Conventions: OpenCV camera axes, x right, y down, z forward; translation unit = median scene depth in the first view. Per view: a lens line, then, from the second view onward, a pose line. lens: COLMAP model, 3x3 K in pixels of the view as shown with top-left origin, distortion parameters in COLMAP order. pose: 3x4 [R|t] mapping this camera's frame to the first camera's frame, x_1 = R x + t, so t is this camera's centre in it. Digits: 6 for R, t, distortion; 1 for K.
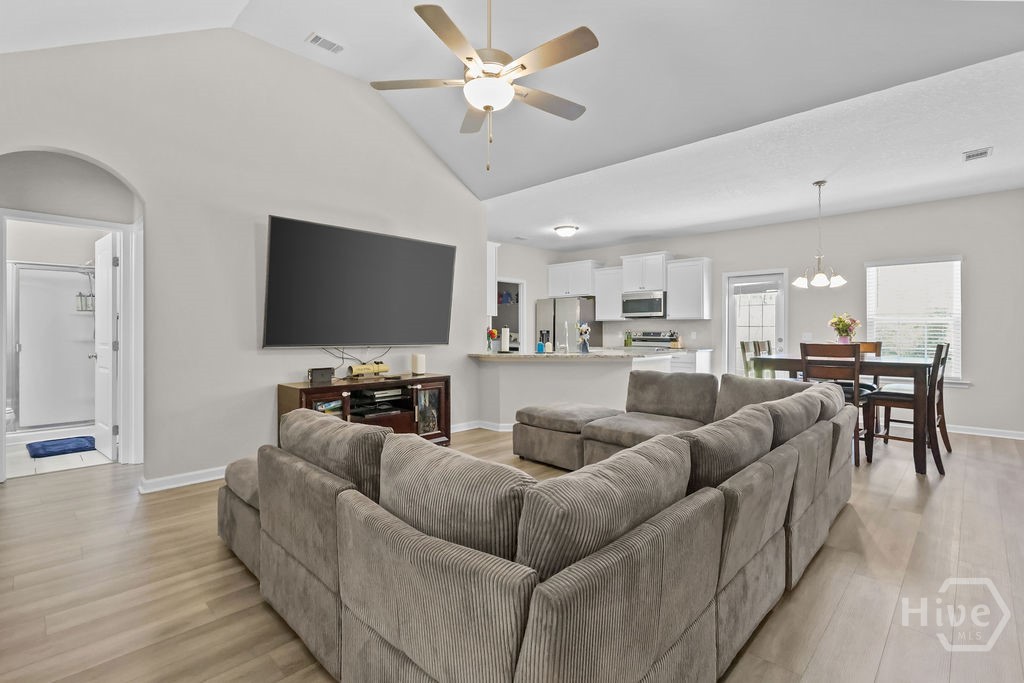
lens RADIAL K [[479.3, 0, 505.3], [0, 479.3, 332.0], [0, 0, 1]] dist [-0.002463, 0.001012]
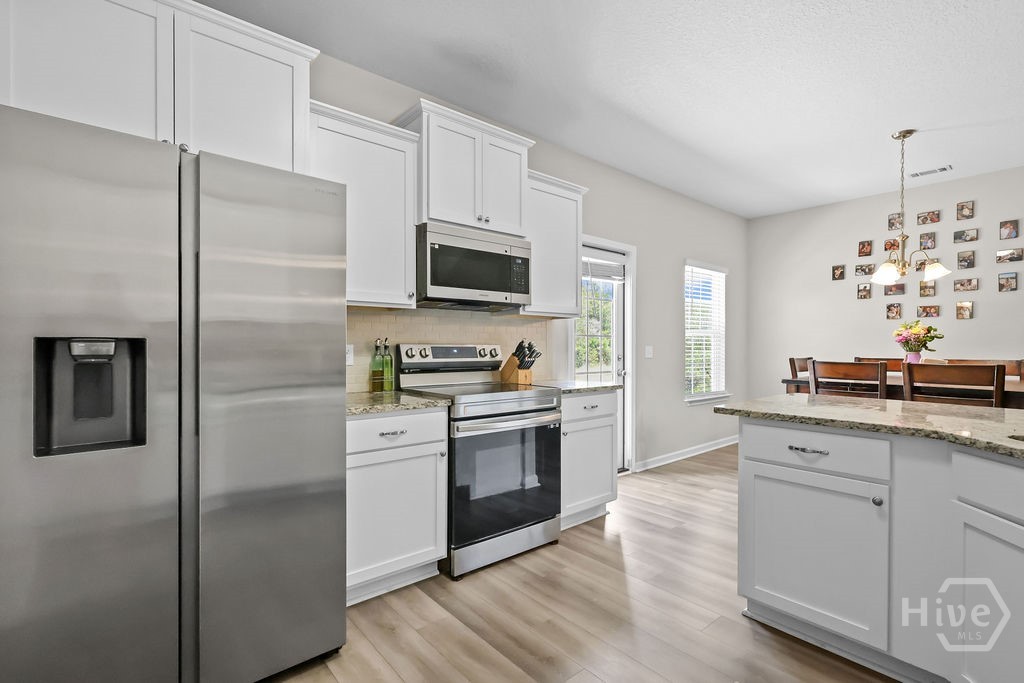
lens RADIAL K [[479.3, 0, 508.1], [0, 479.3, 345.5], [0, 0, 1]] dist [-0.002463, 0.001012]
pose [[0.107833, -0.004226, 0.994160, -0.062086], [-0.001343, 0.999989, 0.004397, -0.002102], [-0.994168, -0.001810, 0.107826, 0.984020]]
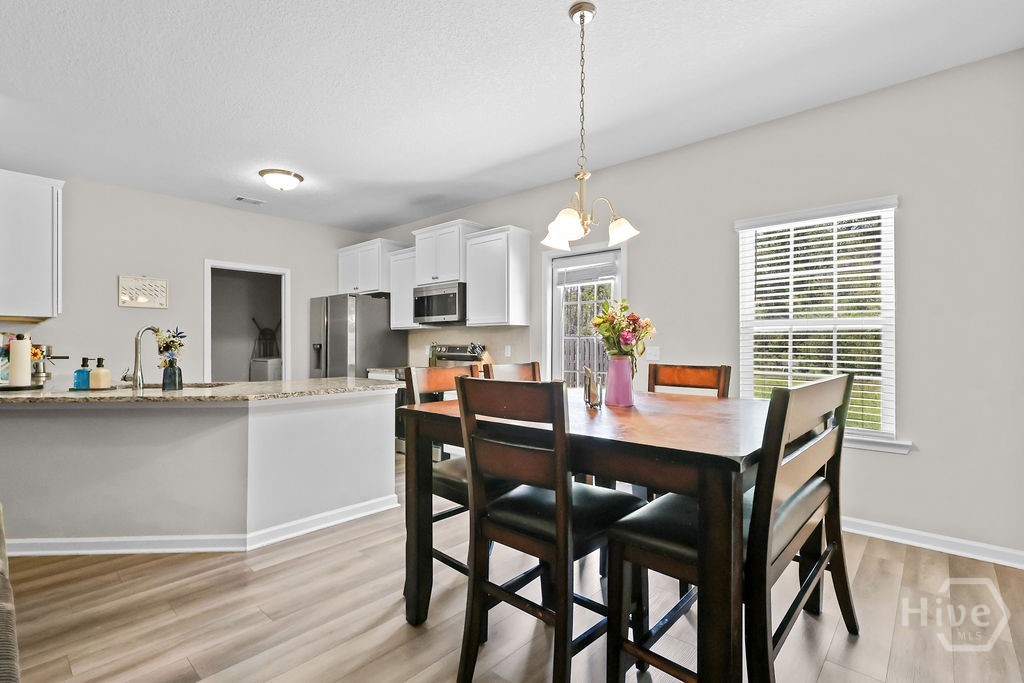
lens RADIAL K [[479.3, 0, 512.3], [0, 479.3, 348.1], [0, 0, 1]] dist [-0.002463, 0.001012]
pose [[0.998795, -0.006970, 0.048574, 0.373142], [0.006595, 0.999947, 0.007871, -0.001764], [-0.048626, -0.007541, 0.998789, 0.364513]]
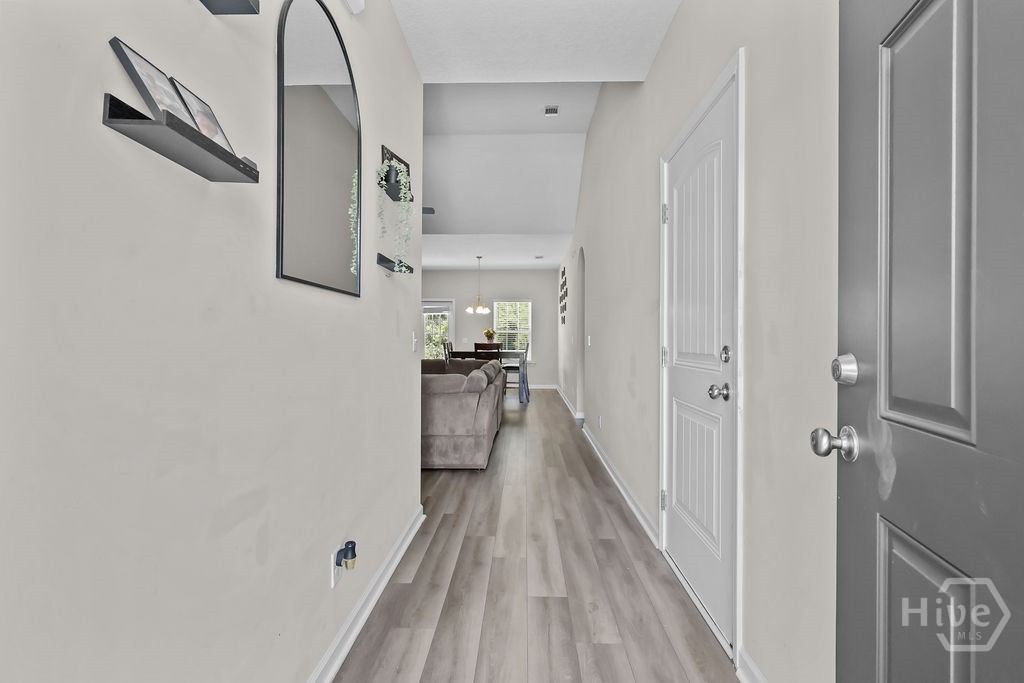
lens RADIAL K [[479.3, 0, 513.9], [0, 479.3, 341.9], [0, 0, 1]] dist [-0.002463, 0.001012]
pose [[0.732345, -0.000289, 0.680934, -0.329936], [-0.002477, 0.999992, 0.003089, 0.007113], [-0.680929, -0.003949, 0.732338, -0.294491]]
